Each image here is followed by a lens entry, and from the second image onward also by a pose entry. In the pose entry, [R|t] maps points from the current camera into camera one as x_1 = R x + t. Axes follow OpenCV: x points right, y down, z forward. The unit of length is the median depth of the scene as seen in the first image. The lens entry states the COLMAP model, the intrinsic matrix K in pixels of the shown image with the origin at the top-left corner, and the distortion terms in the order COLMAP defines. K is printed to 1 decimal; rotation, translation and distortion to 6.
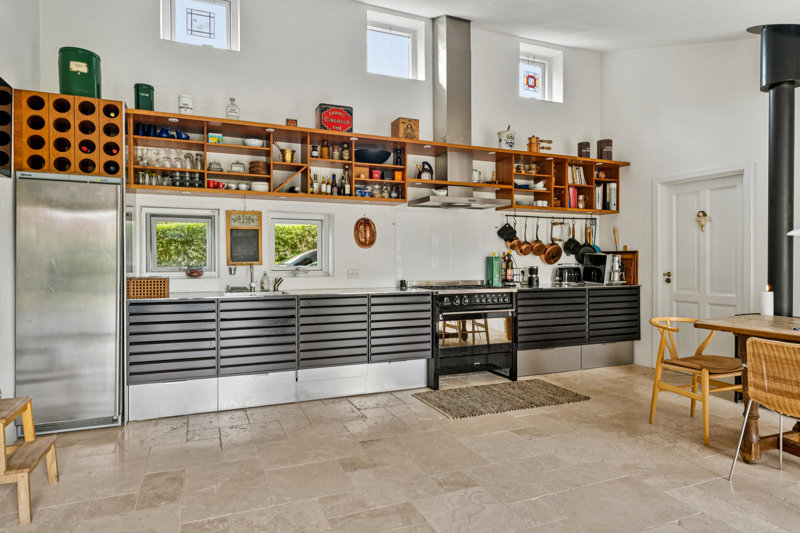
lens RADIAL K [[472.4, 0, 402.7], [0, 472.4, 261.0], [0, 0, 1]] dist [0.009738, -0.004060]
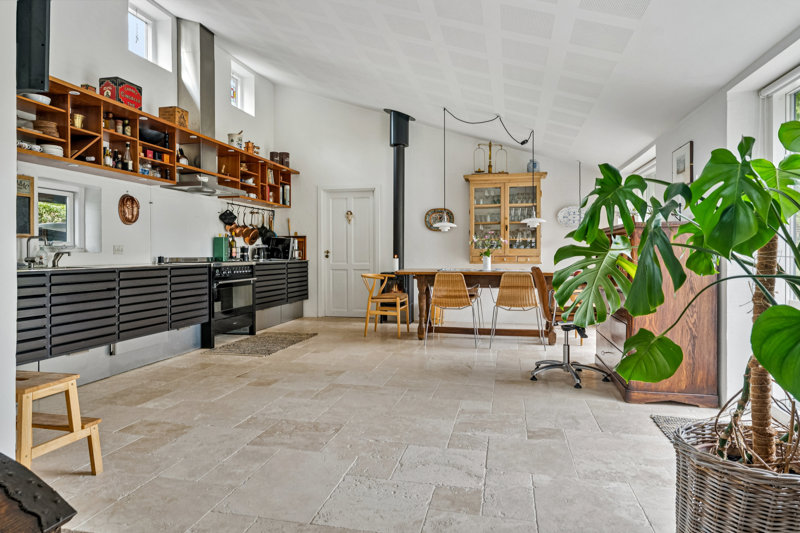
lens RADIAL K [[472.4, 0, 396.0], [0, 472.4, 254.5], [0, 0, 1]] dist [0.009738, -0.004060]
pose [[0.593137, -0.005486, 0.805083, -0.503330], [0.006060, 0.999979, 0.002349, 0.034079], [-0.805079, 0.003485, 0.593158, -0.050030]]
